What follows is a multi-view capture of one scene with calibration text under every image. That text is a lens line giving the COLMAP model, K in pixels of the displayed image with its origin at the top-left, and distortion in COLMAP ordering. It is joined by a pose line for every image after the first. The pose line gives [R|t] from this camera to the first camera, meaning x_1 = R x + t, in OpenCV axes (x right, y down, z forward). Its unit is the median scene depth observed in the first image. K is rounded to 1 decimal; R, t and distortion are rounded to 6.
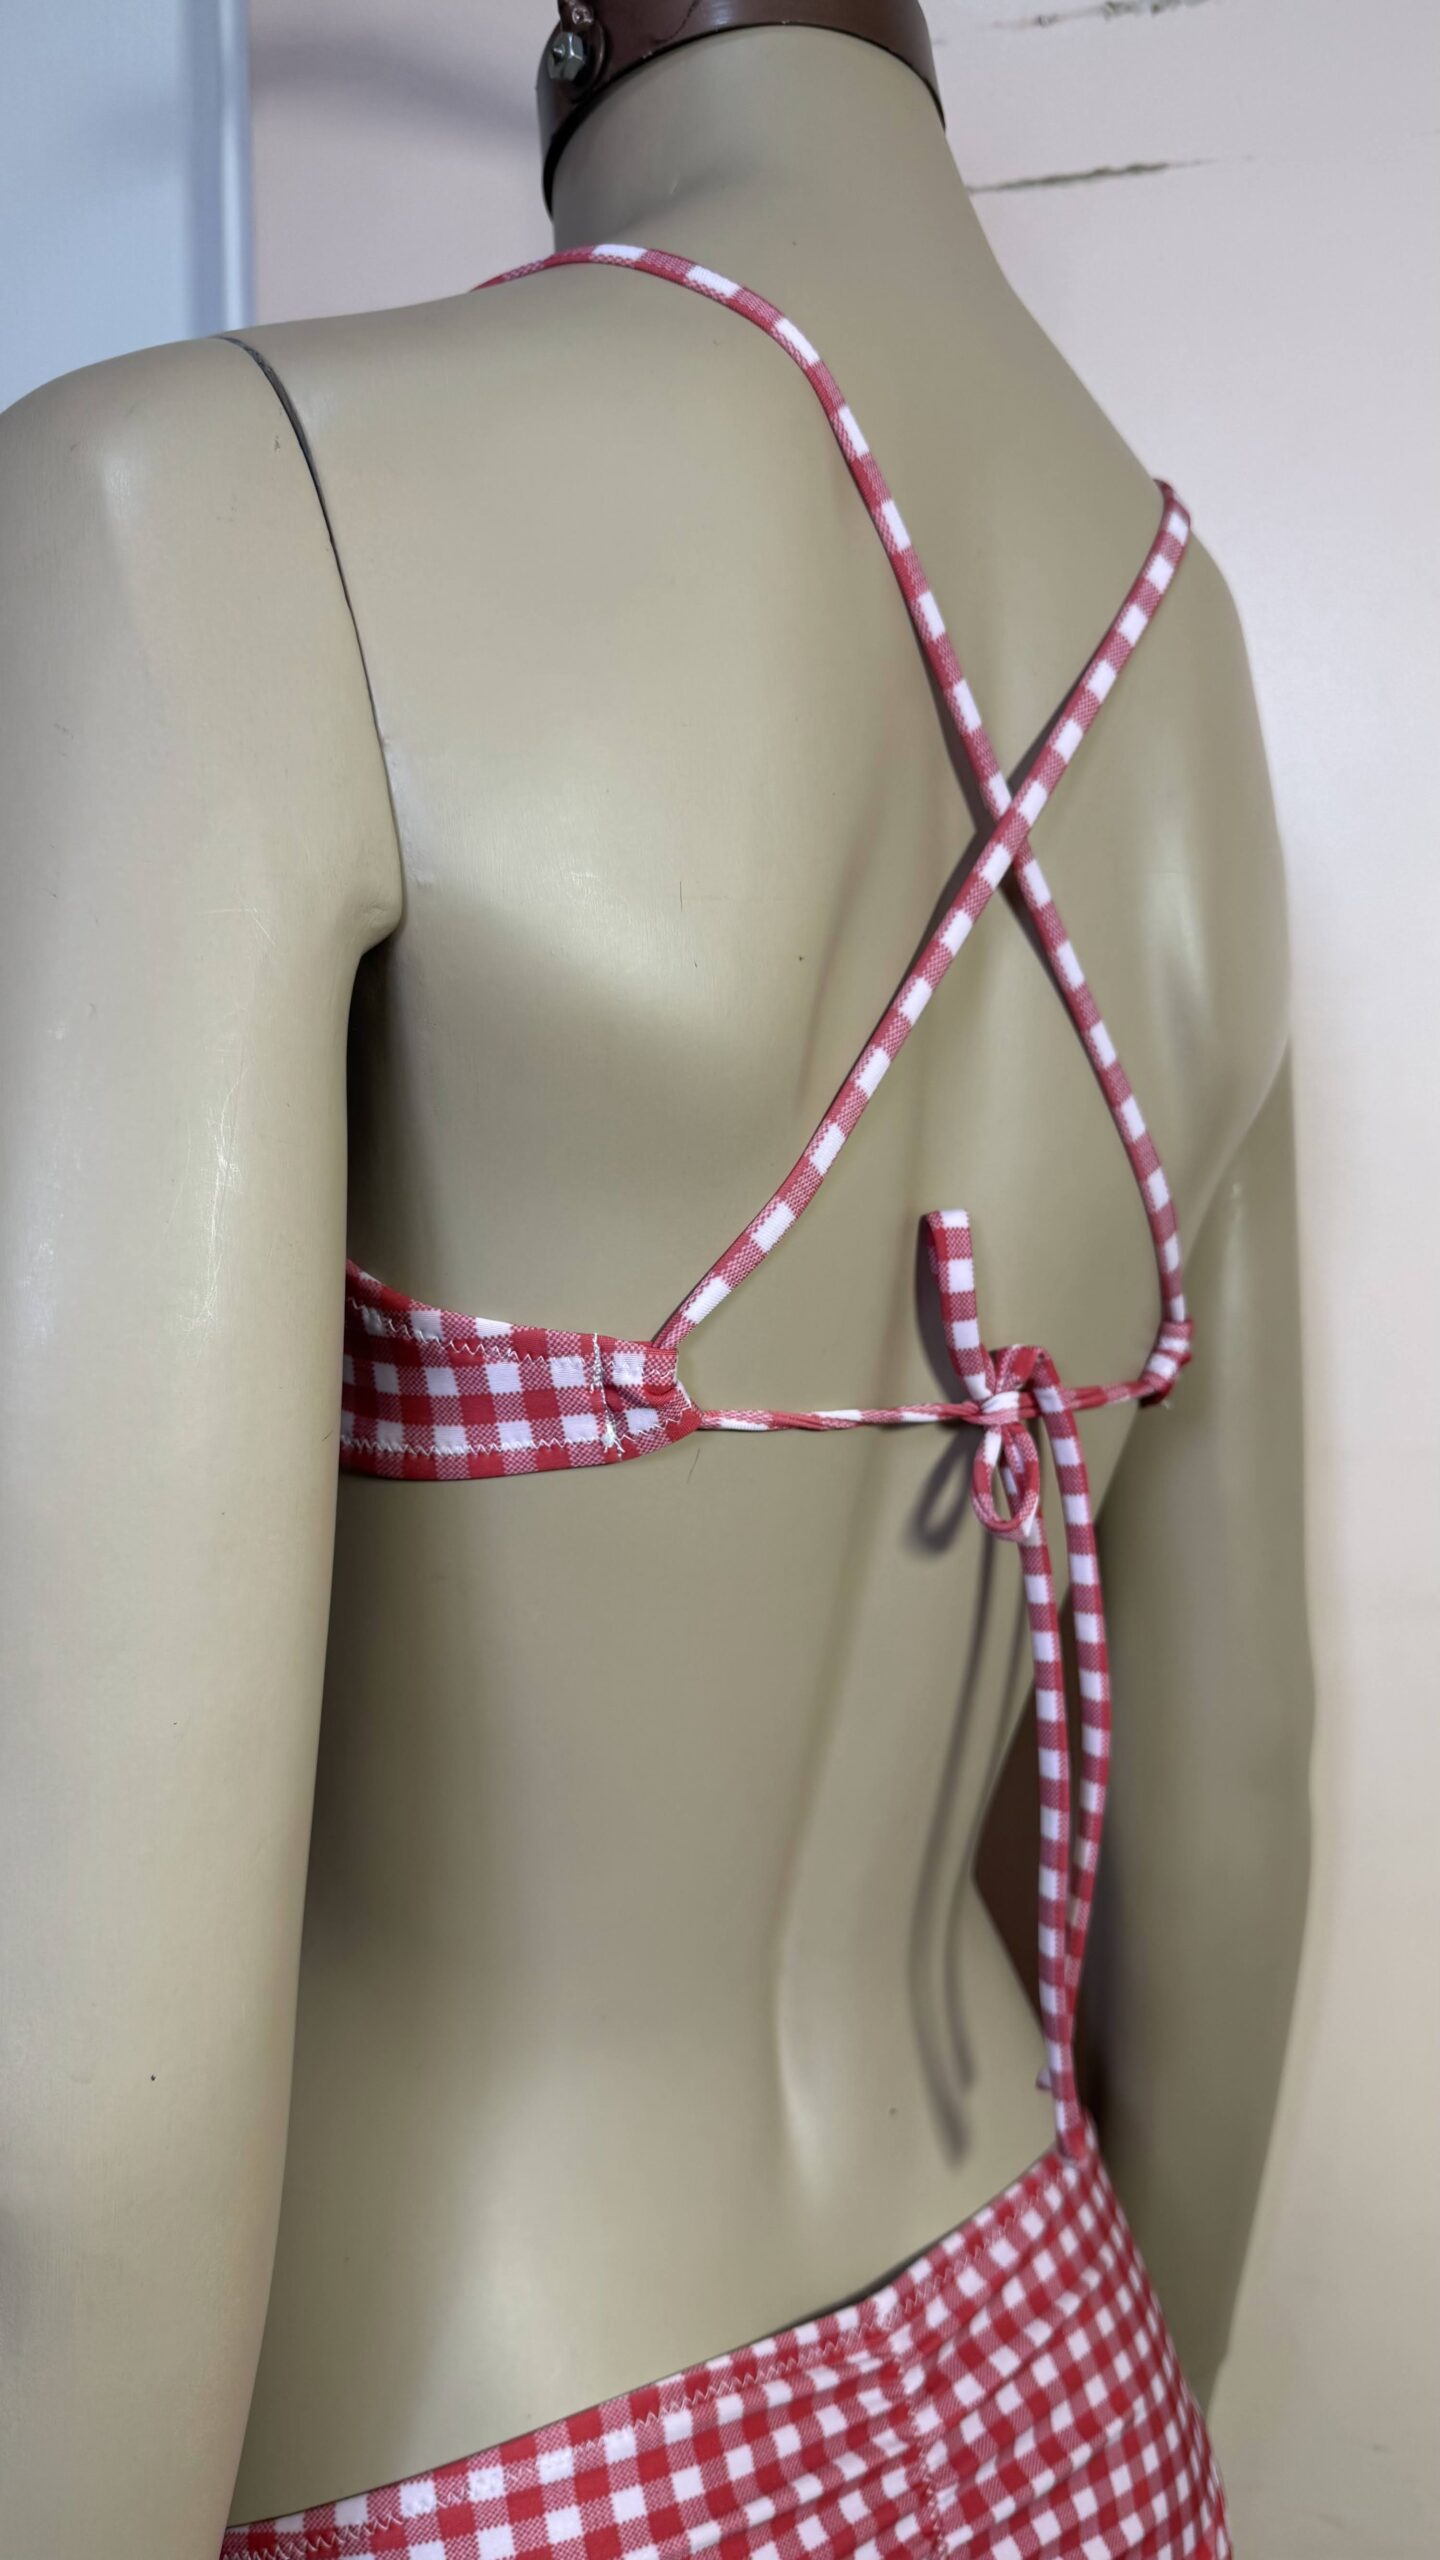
lens RADIAL K [[1891.4, 0, 772.8], [0, 1891.4, 1325.3], [0, 0, 1]] dist [0.106877, -0.148534]
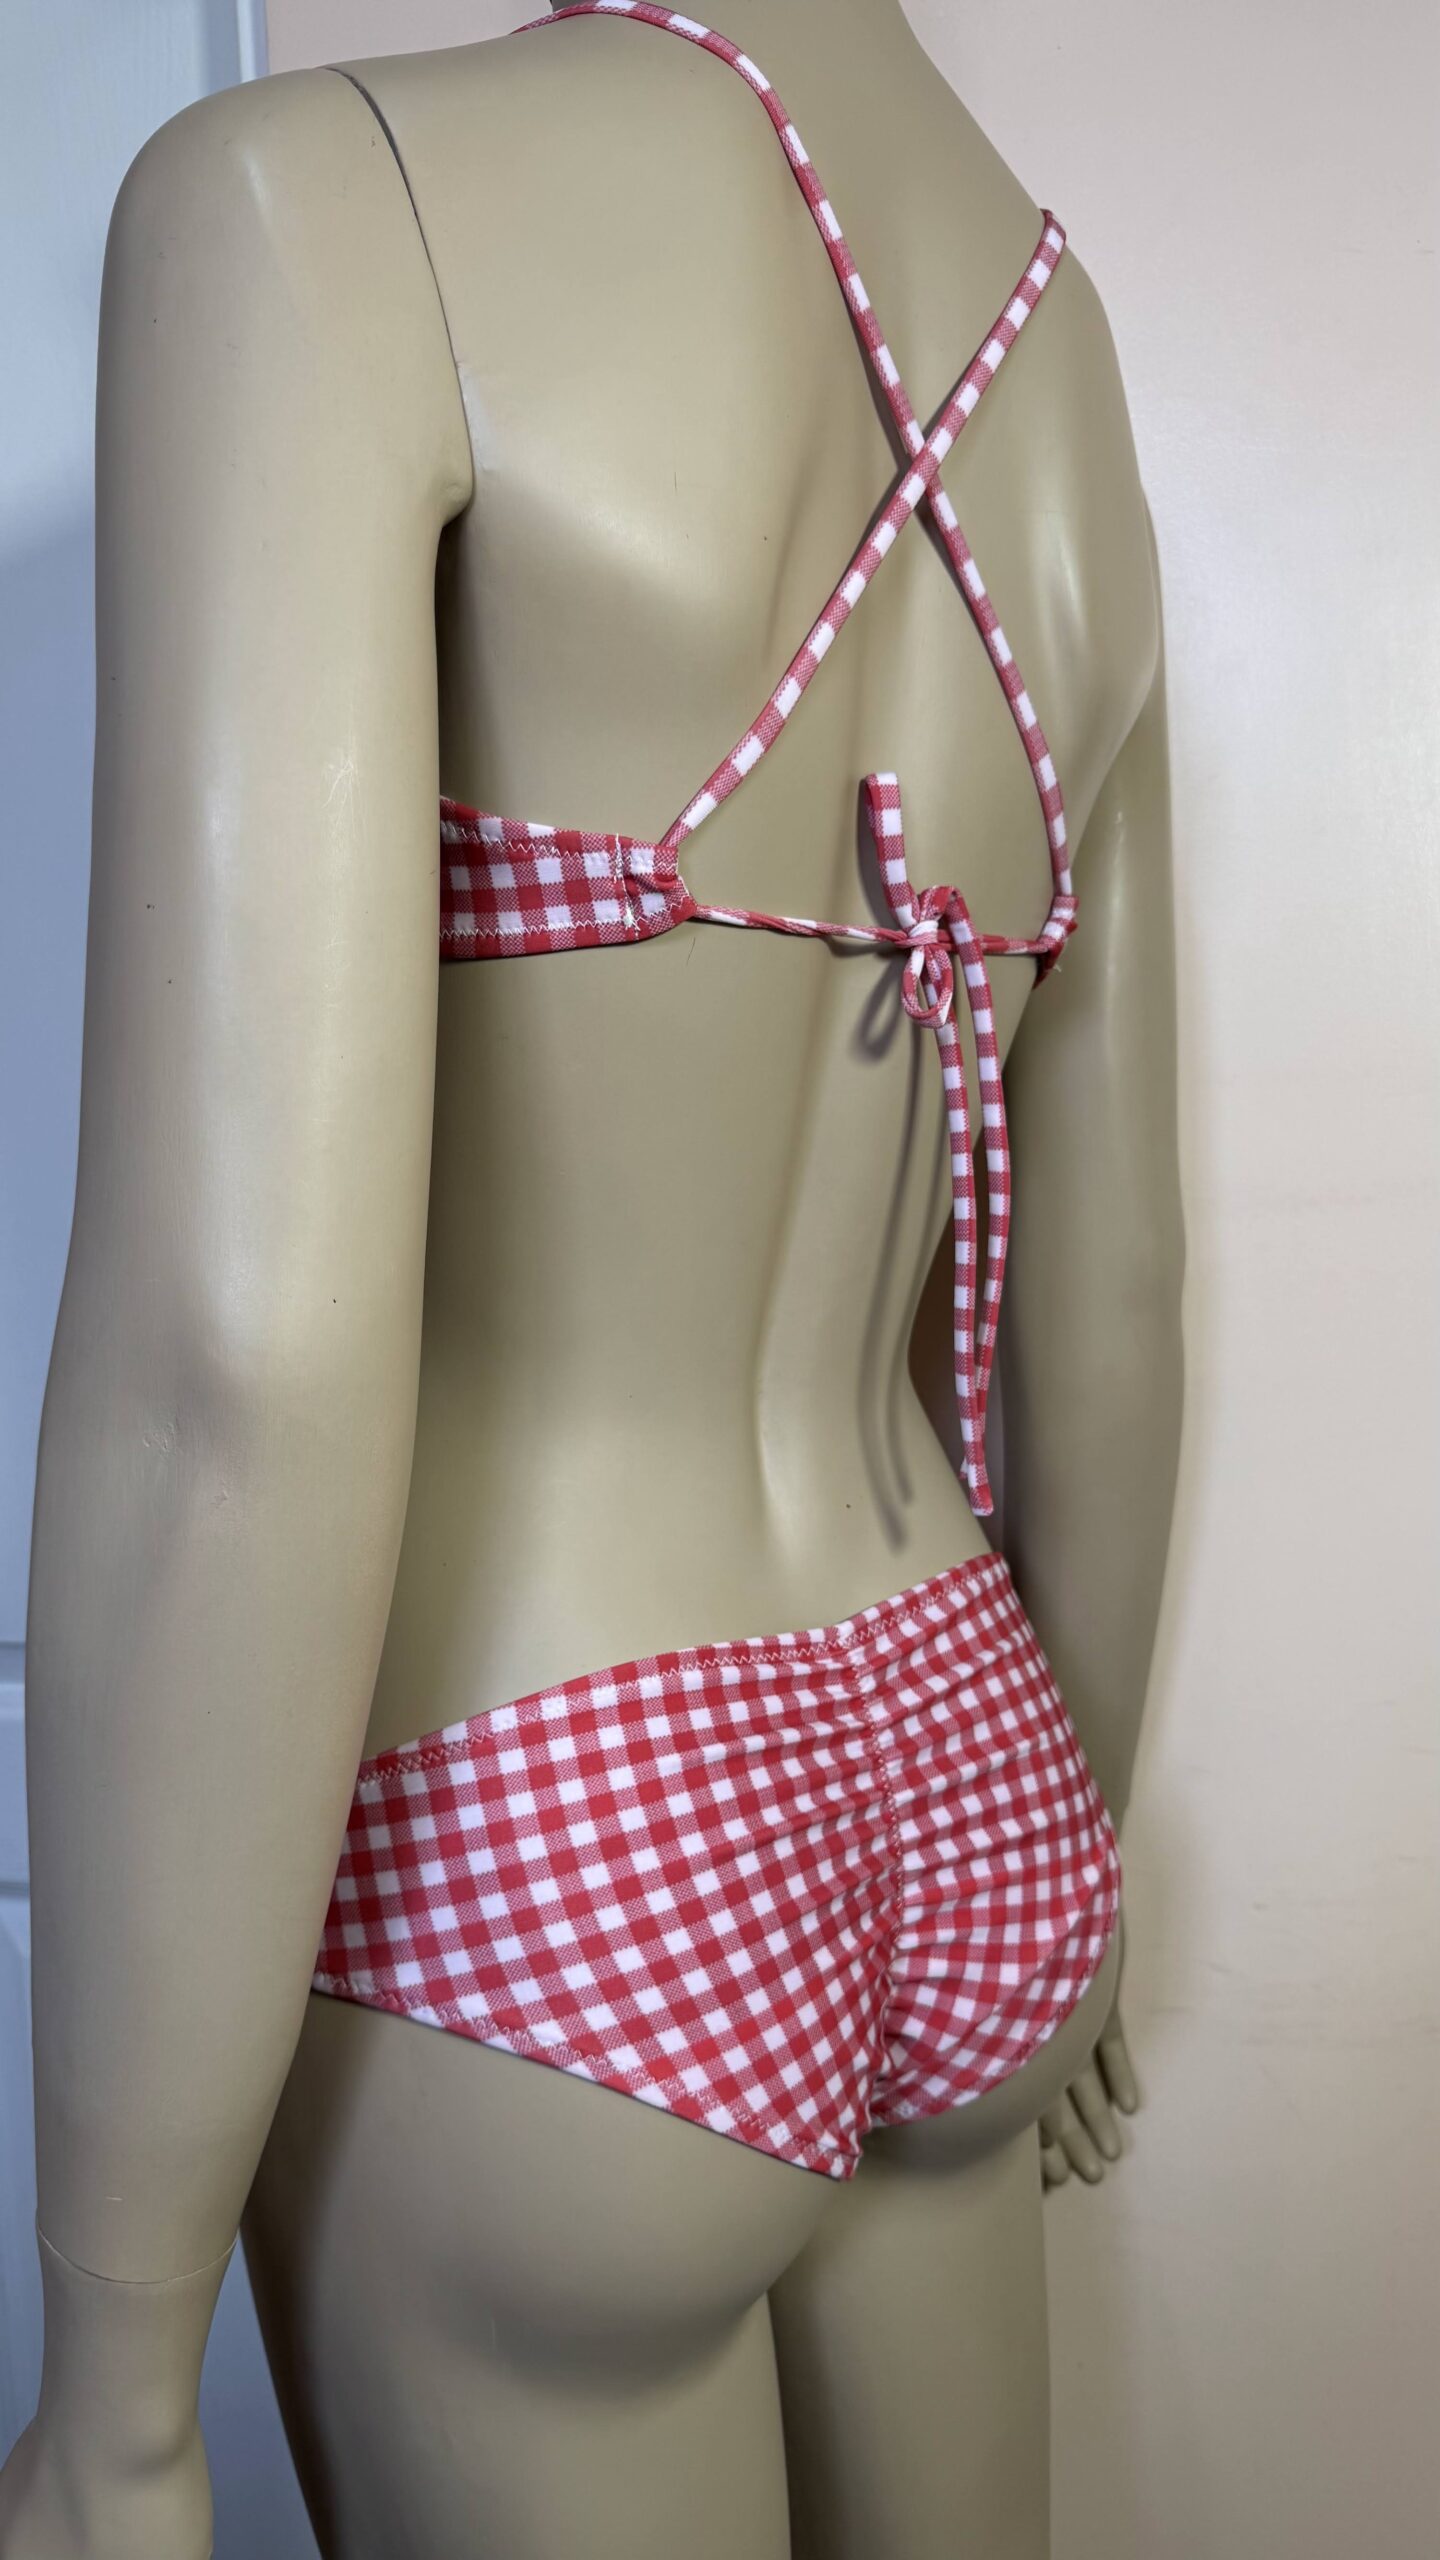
lens RADIAL K [[1845.6, 0, 720.0], [0, 1845.6, 1280.0], [0, 0, 1]] dist [0.238929, -0.591086]
pose [[0.999796, -0.020181, -0.000022, -0.023623], [0.020170, 0.999226, 0.033775, 0.237655], [-0.000659, -0.033769, 0.999429, -0.284147]]
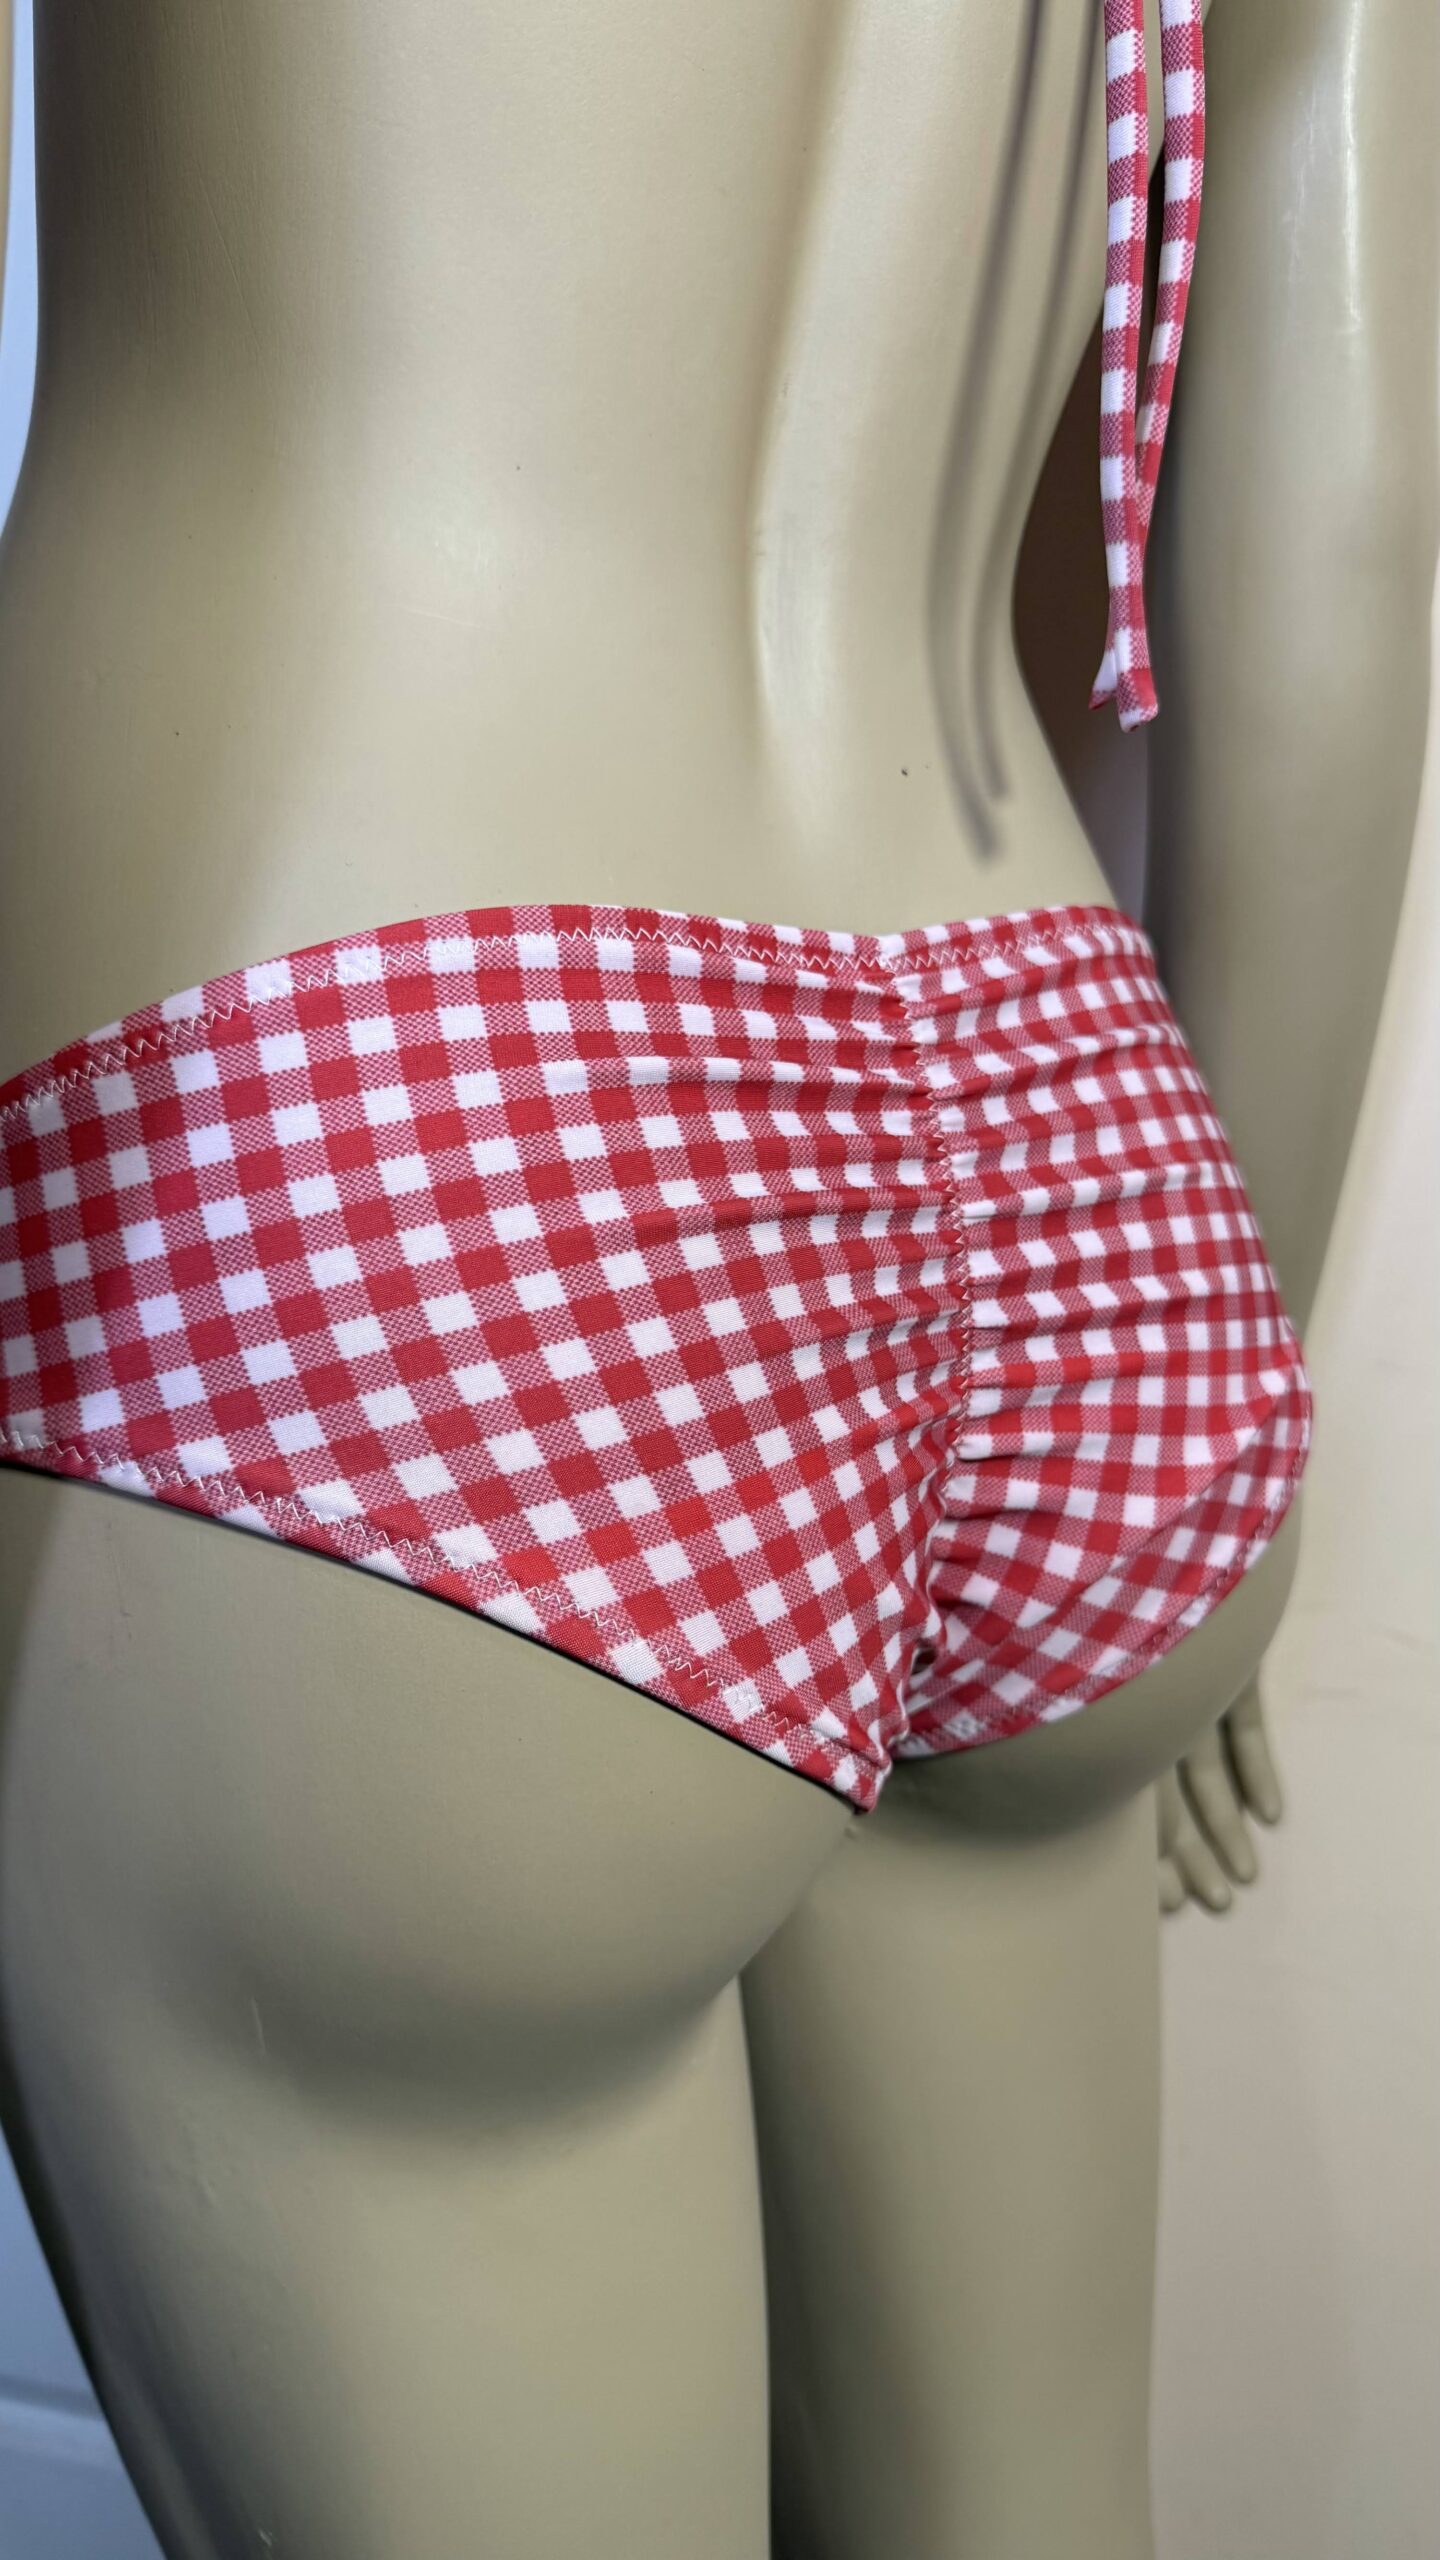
lens RADIAL K [[1845.6, 0, 720.0], [0, 1845.6, 1280.0], [0, 0, 1]] dist [0.238929, -0.591086]
pose [[0.999017, 0.003184, -0.044212, 0.024729], [0.002154, 0.992751, 0.120168, 0.587628], [0.044274, -0.120145, 0.991769, 0.239687]]
